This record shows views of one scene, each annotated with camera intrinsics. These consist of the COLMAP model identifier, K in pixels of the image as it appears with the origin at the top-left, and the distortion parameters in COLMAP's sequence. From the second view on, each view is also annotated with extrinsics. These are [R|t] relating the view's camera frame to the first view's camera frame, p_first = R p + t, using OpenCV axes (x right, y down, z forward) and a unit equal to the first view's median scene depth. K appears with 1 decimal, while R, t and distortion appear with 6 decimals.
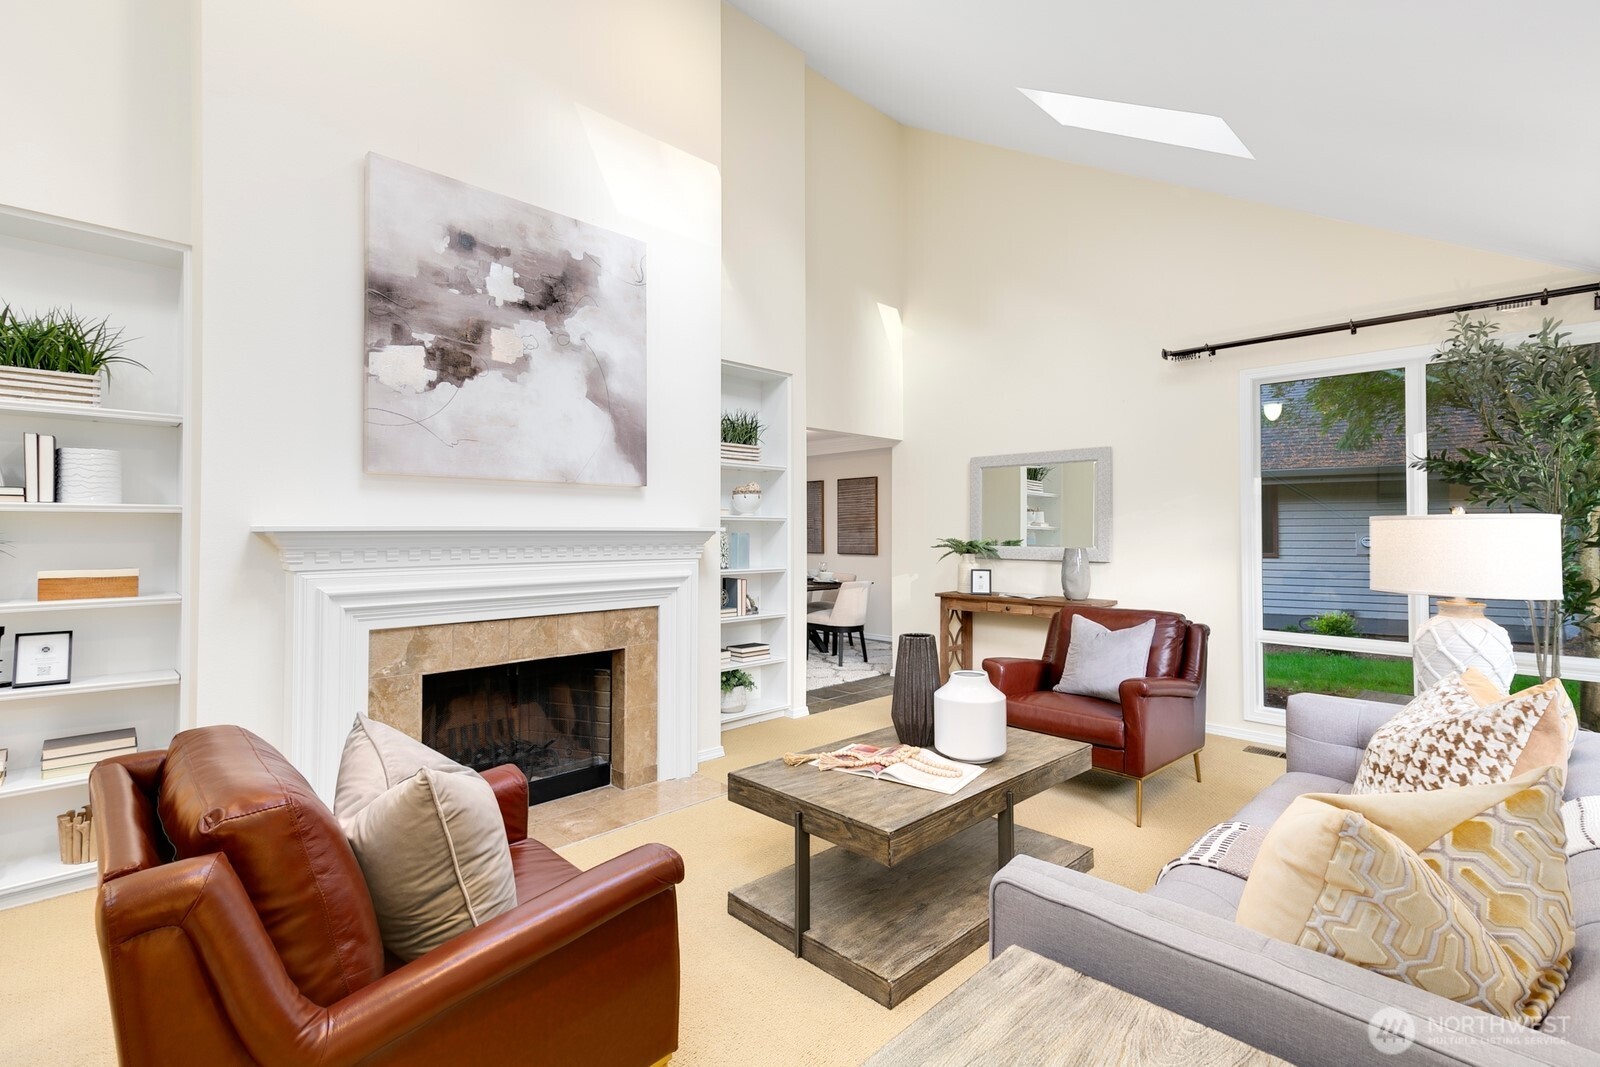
lens RADIAL K [[722.8, 0, 797.6], [0, 722.8, 529.5], [0, 0, 1]] dist [0.009398, -0.000069]
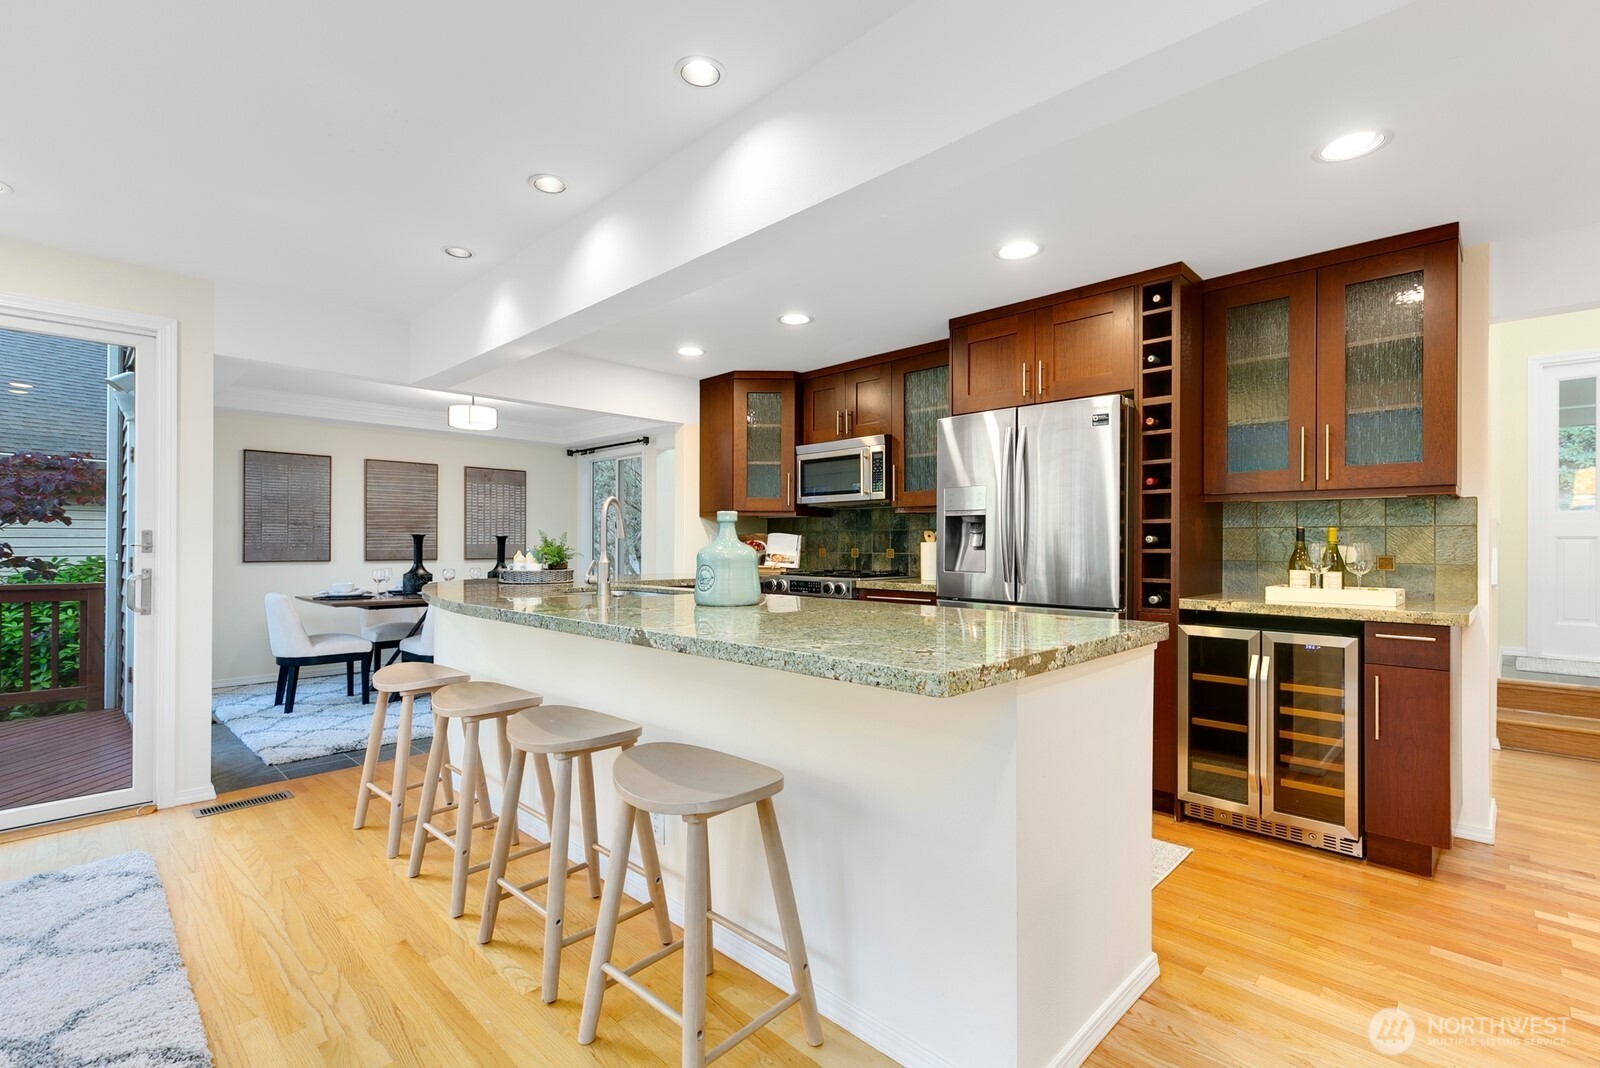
lens RADIAL K [[722.8, 0, 795.3], [0, 722.8, 542.2], [0, 0, 1]] dist [0.009398, -0.000069]
pose [[-0.023107, 0.009241, 0.999690, -1.853312], [-0.011585, 0.999888, -0.009511, 0.046021], [-0.999666, -0.011802, -0.022997, 1.563445]]
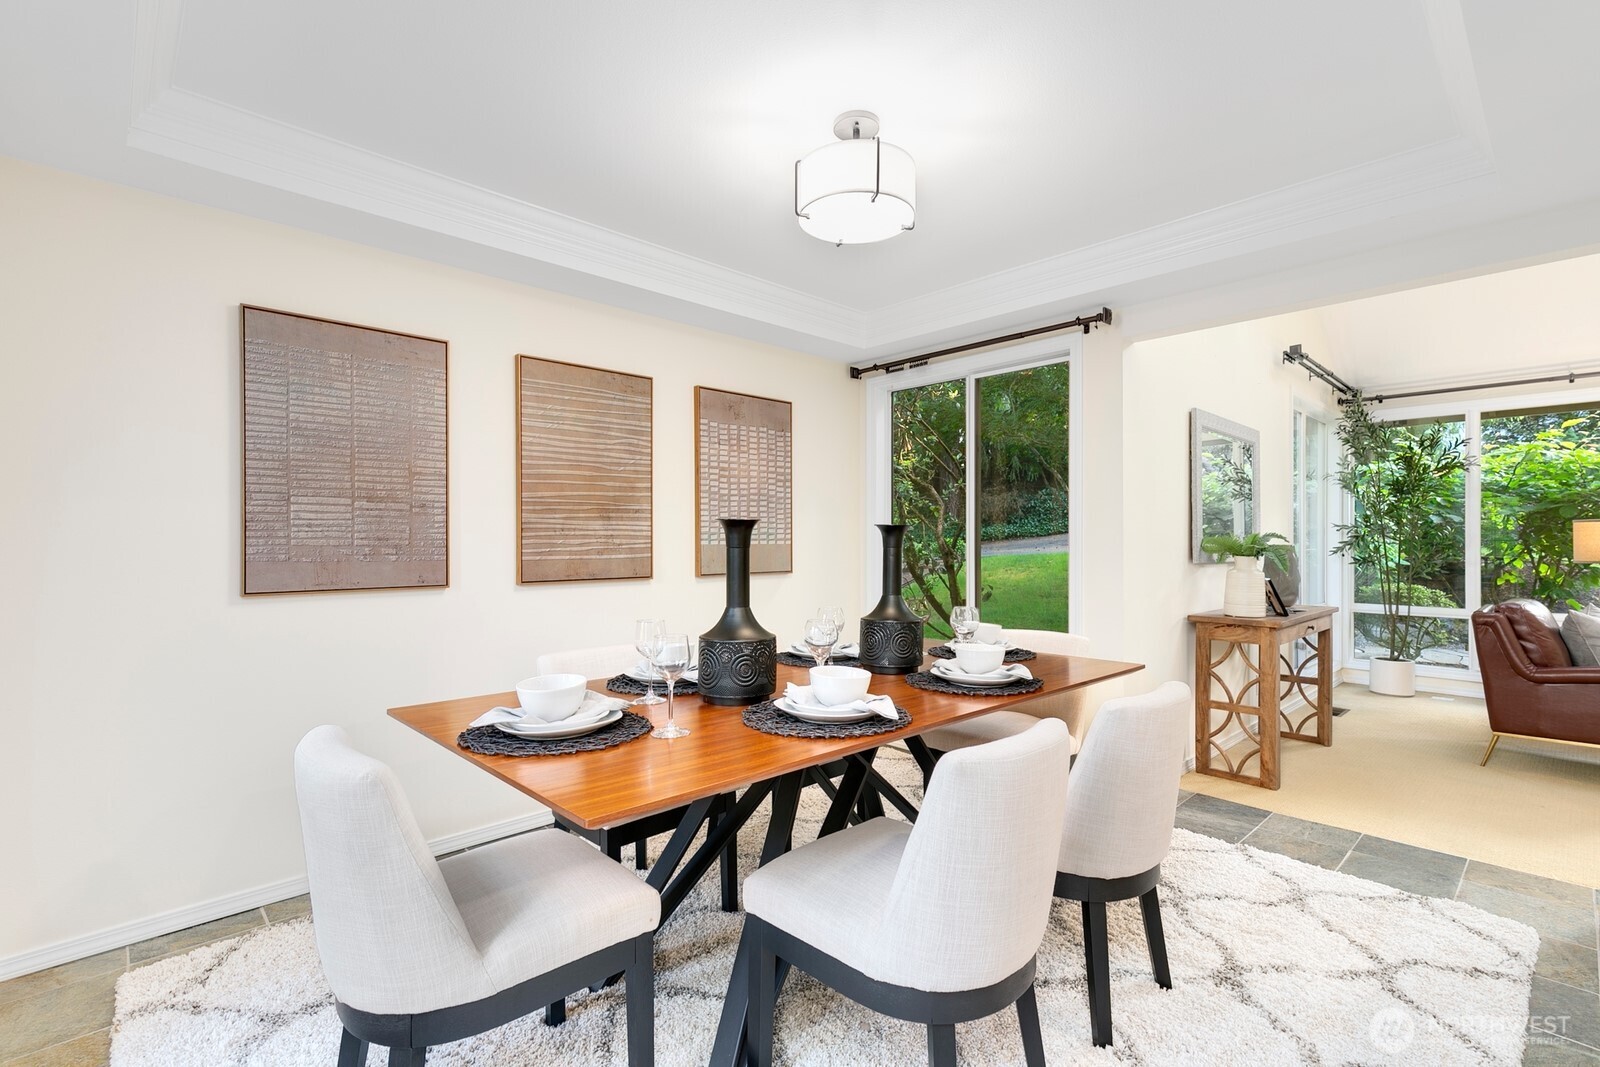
lens RADIAL K [[722.8, 0, 799.1], [0, 722.8, 541.9], [0, 0, 1]] dist [0.009398, -0.000069]
pose [[0.016947, 0.002459, 0.999853, -0.720750], [-0.009098, 0.999956, -0.002305, 0.039531], [-0.999815, -0.009057, 0.016968, 2.335930]]
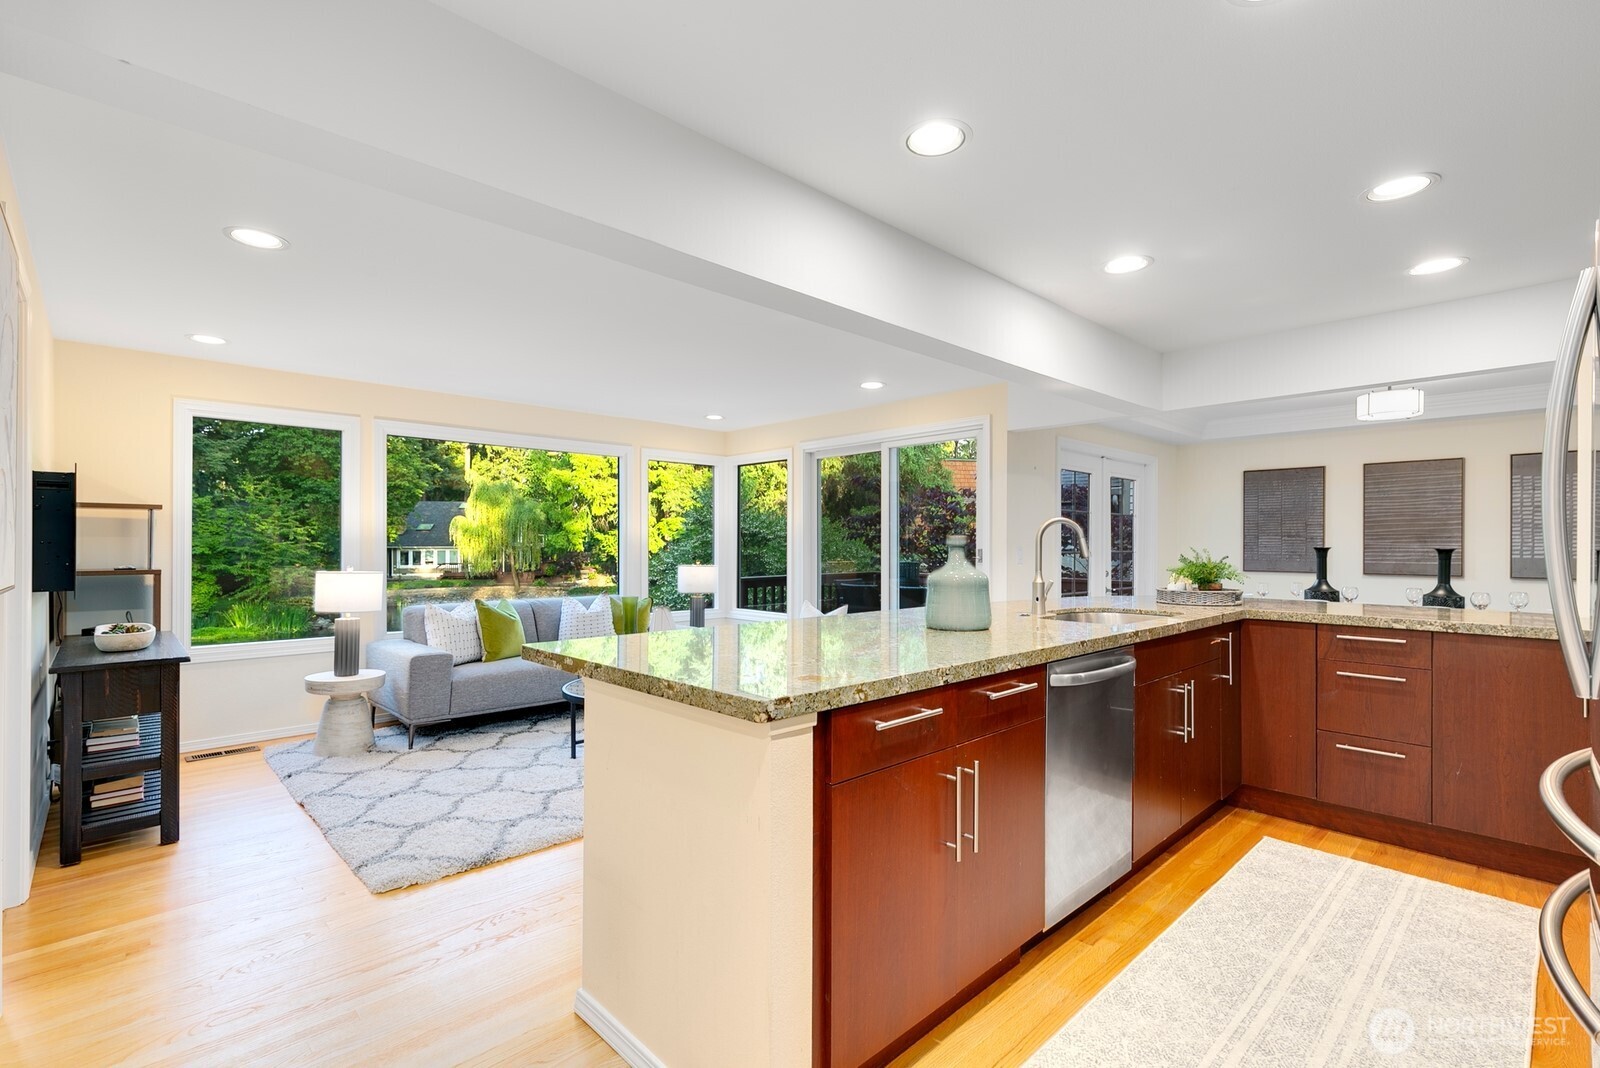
lens RADIAL K [[722.8, 0, 805.2], [0, 722.8, 544.7], [0, 0, 1]] dist [0.009398, -0.000069]
pose [[0.999969, 0.007899, 0.000099, -1.256946], [-0.007900, 0.999931, 0.008728, 0.011897], [-0.000030, -0.008729, 0.999962, 0.858129]]
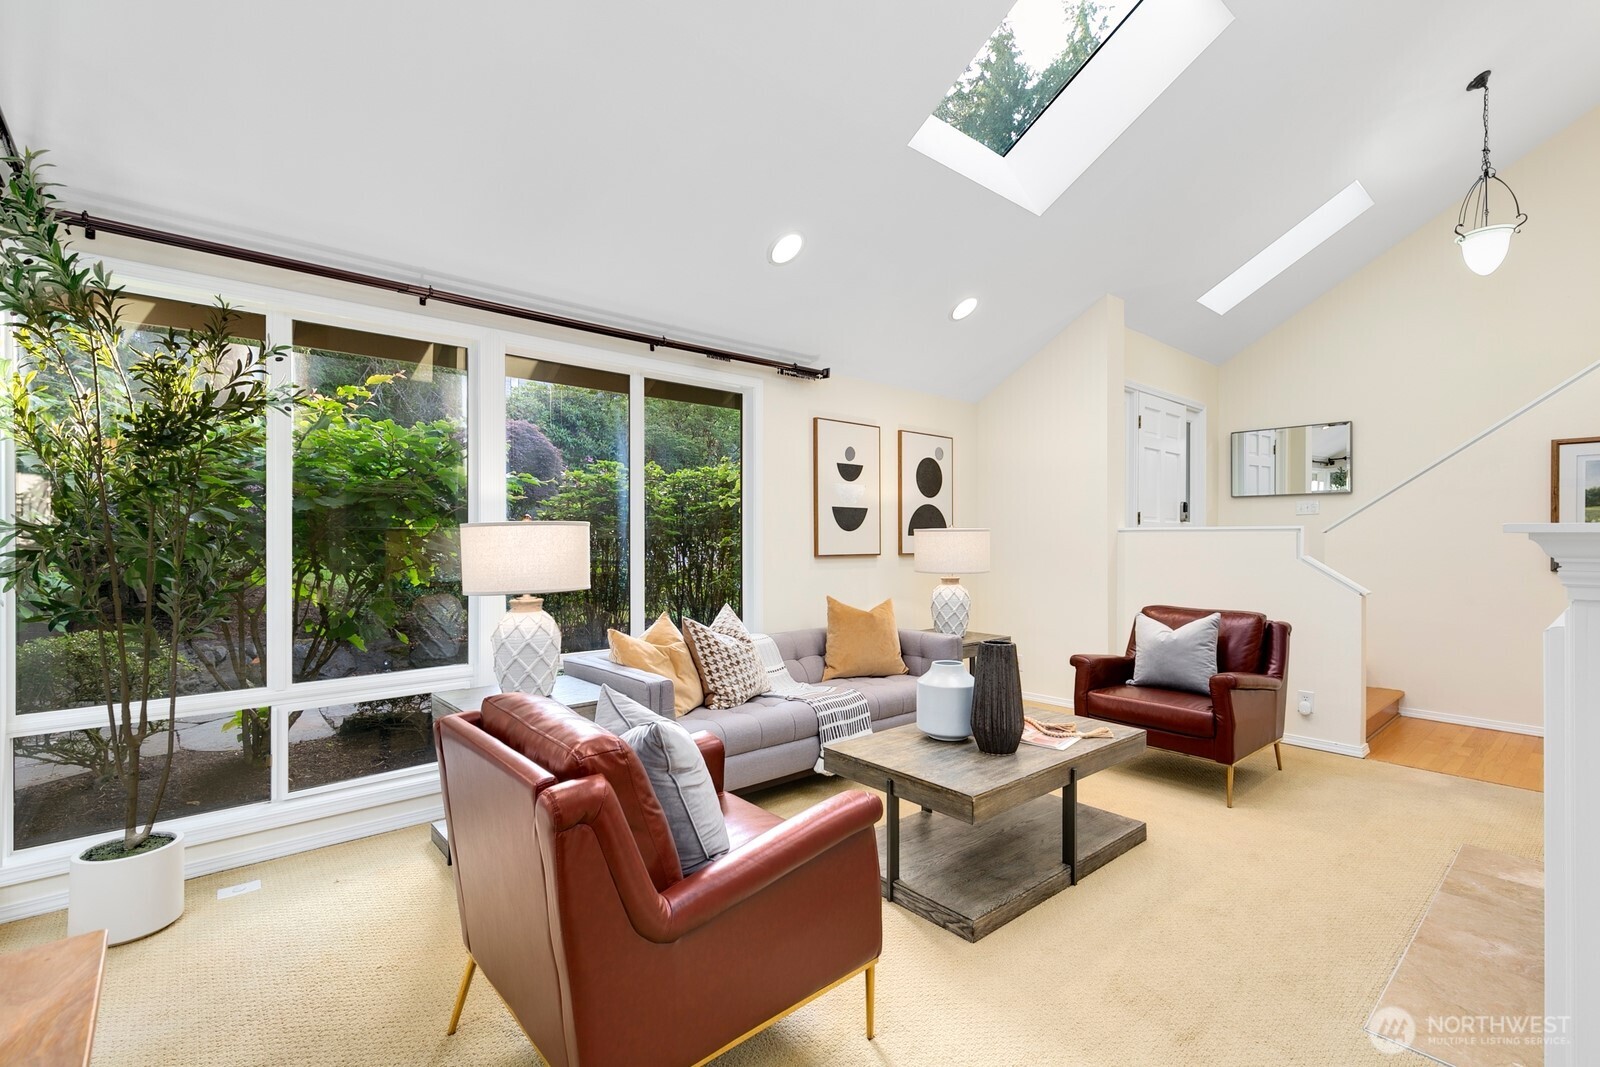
lens RADIAL K [[722.8, 0, 796.9], [0, 722.8, 536.0], [0, 0, 1]] dist [0.009398, -0.000069]
pose [[-0.998599, 0.003945, 0.052760, 0.319381], [0.003090, 0.999863, -0.016278, 0.013071], [-0.052817, -0.016093, -0.998475, 1.666373]]
